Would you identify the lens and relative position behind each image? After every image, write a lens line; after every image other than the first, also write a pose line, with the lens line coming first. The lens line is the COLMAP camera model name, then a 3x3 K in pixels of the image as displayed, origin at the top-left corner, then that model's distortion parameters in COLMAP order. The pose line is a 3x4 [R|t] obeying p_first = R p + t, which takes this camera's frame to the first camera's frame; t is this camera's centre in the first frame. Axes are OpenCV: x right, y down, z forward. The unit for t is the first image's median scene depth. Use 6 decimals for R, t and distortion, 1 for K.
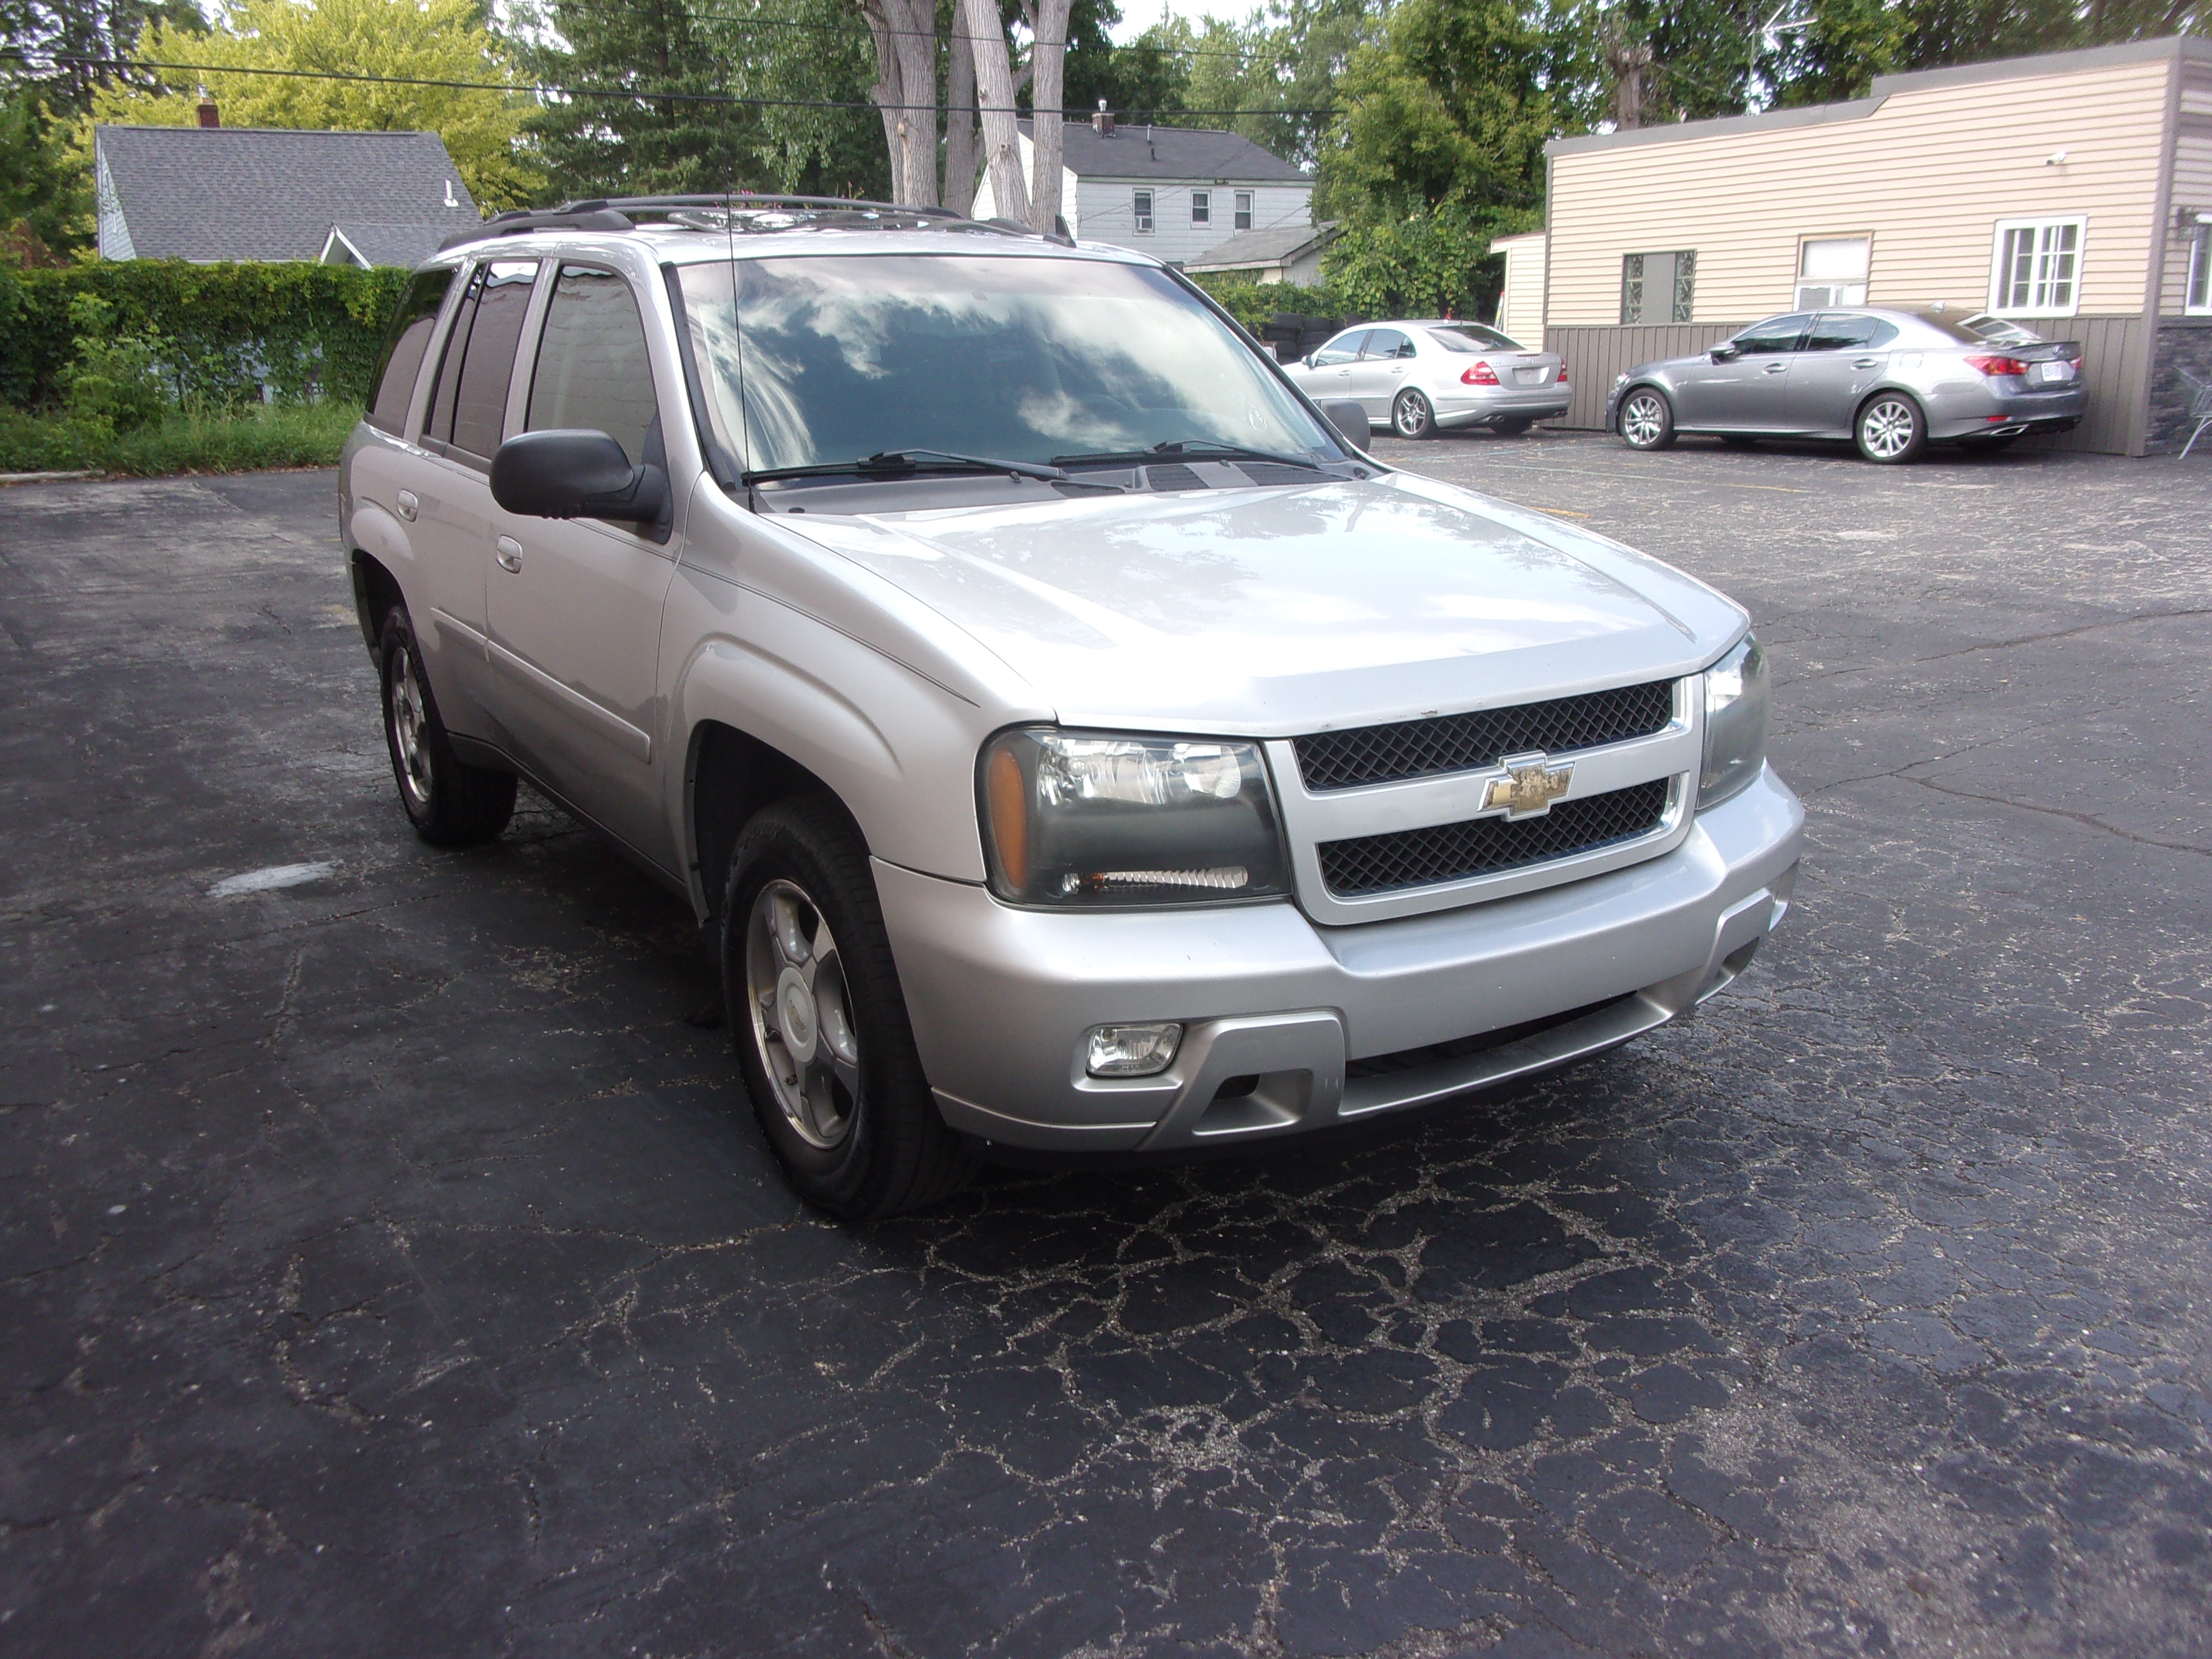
lens RADIAL K [[1774.8, 0, 1106.0], [0, 1774.8, 829.5], [0, 0, 1]] dist [0.018355, -0.065295]
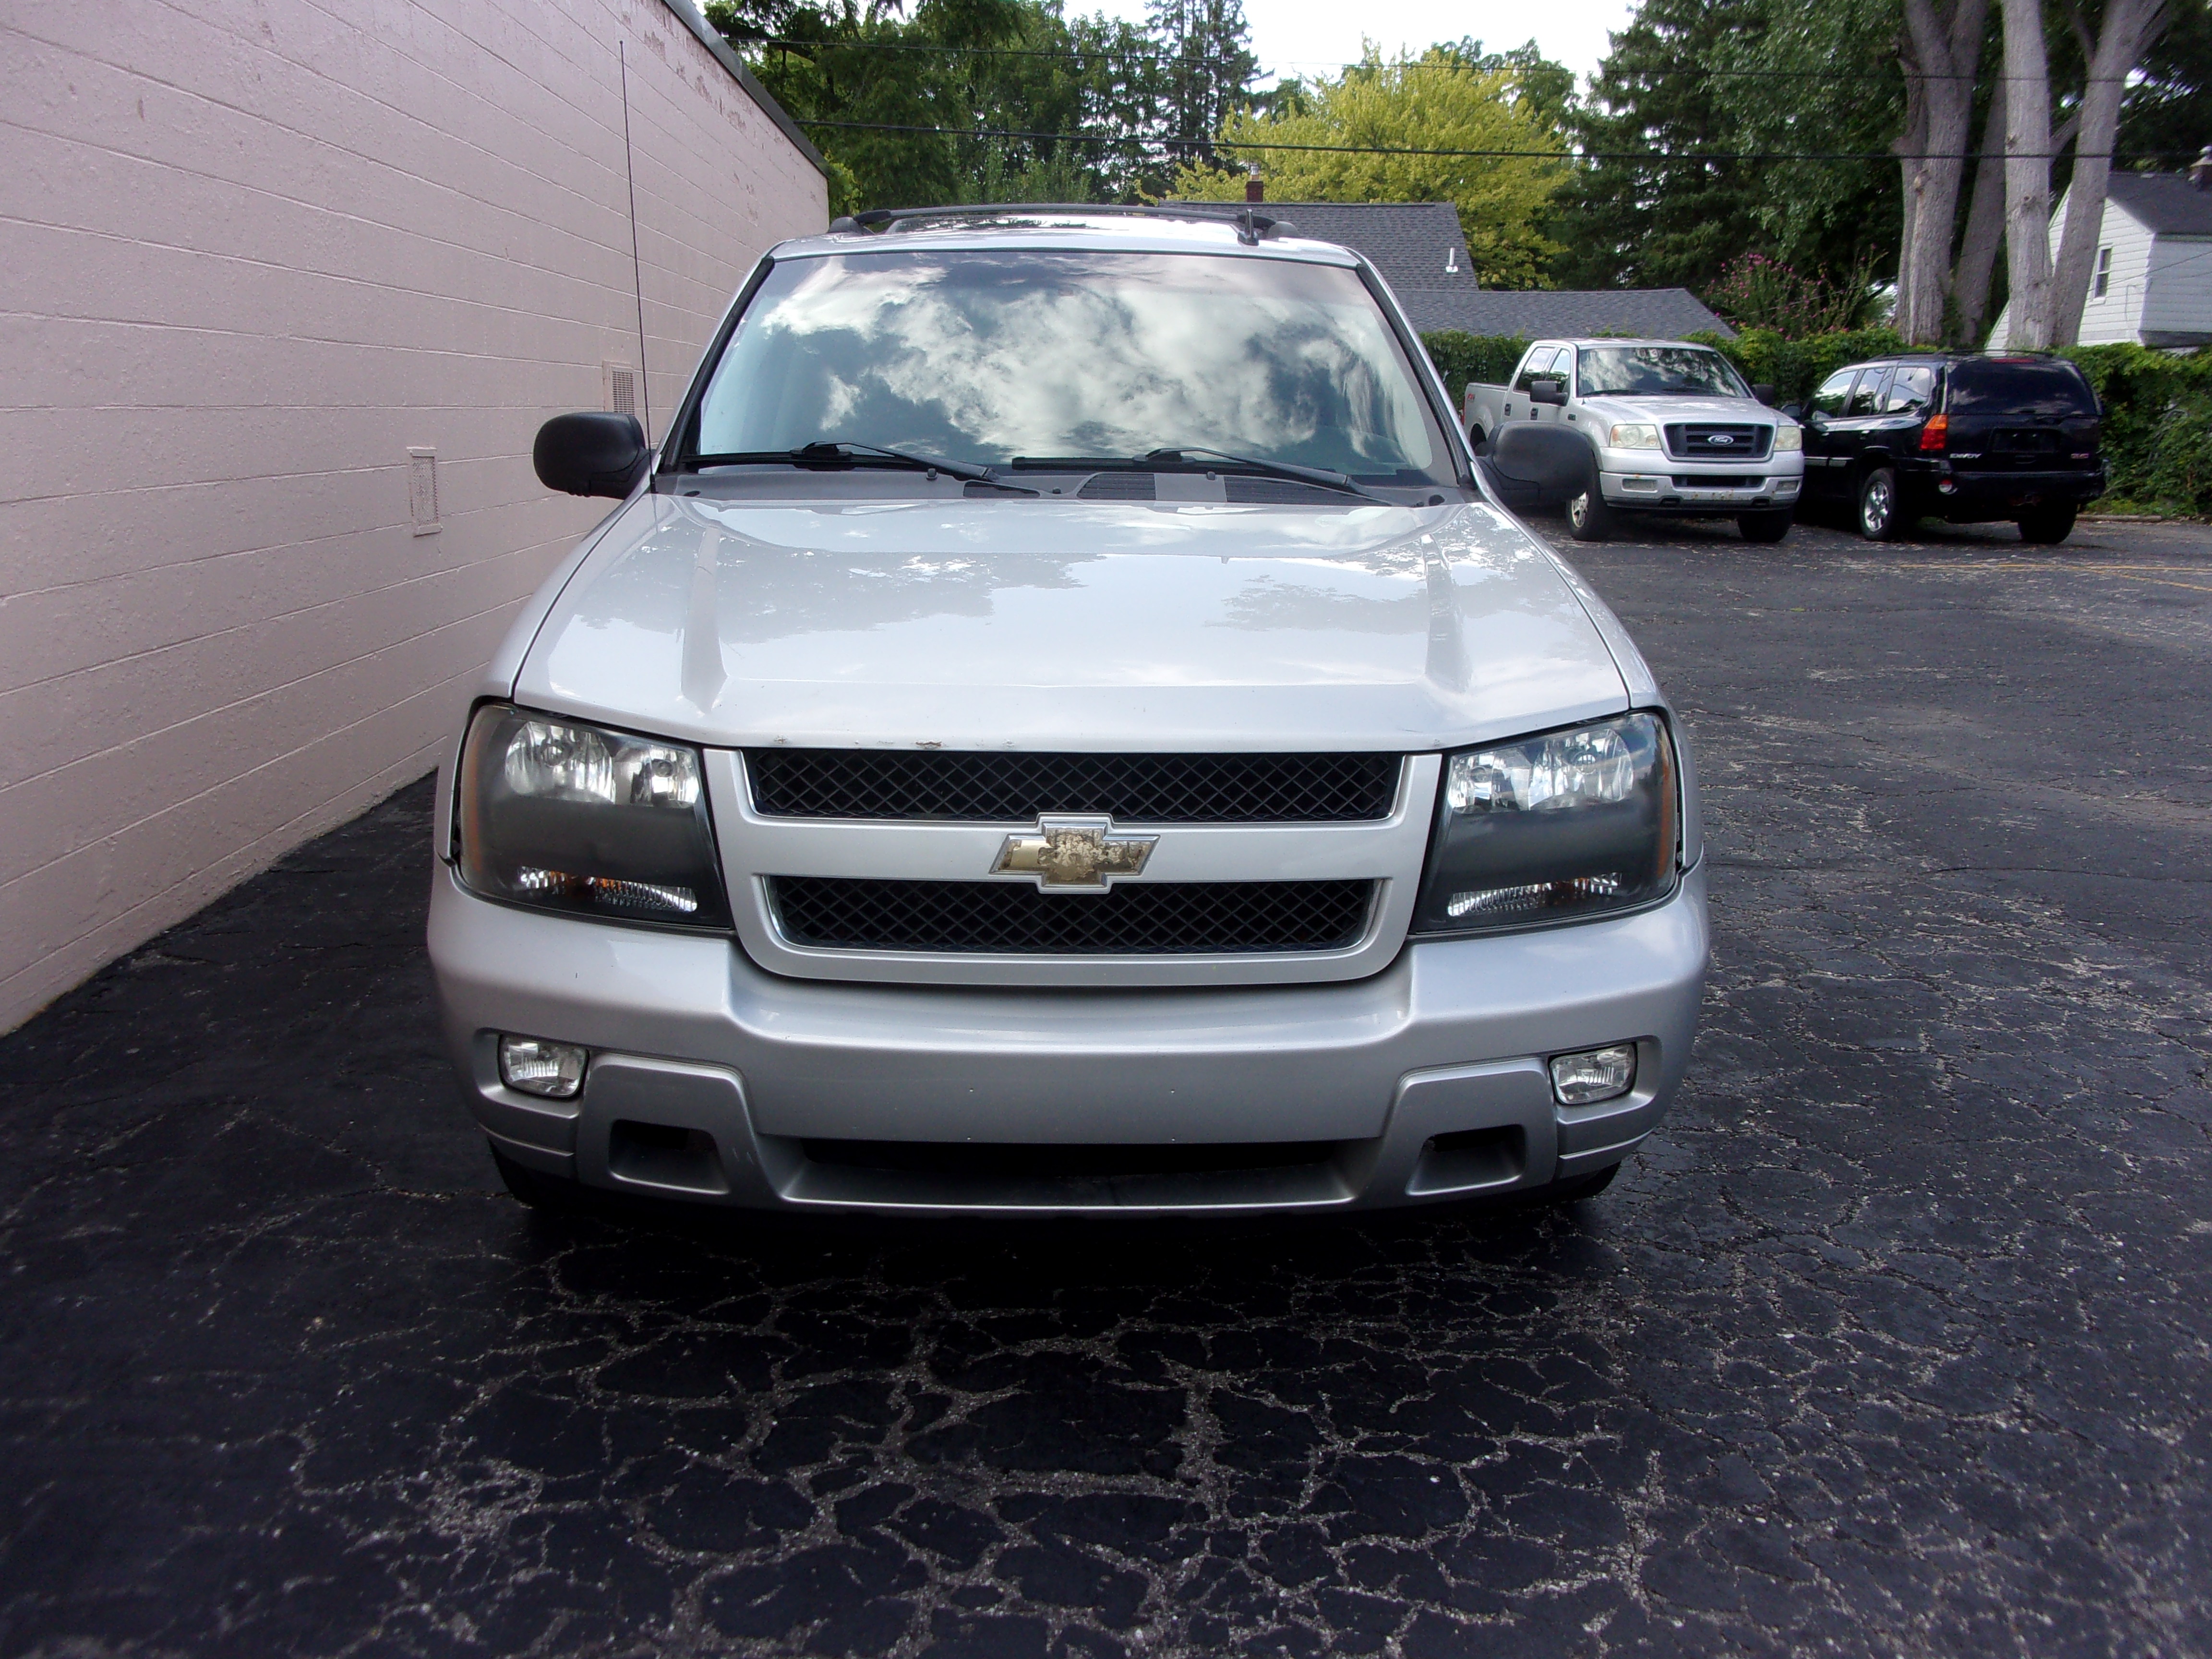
lens RADIAL K [[1812.3, 0, 1104.3], [0, 1812.3, 815.6], [0, 0, 1]] dist [0.015128, -0.009974]
pose [[0.863969, 0.136478, -0.484698, 0.589167], [-0.159235, 0.987223, -0.005859, -0.035463], [0.477705, 0.082243, 0.874662, 0.262740]]
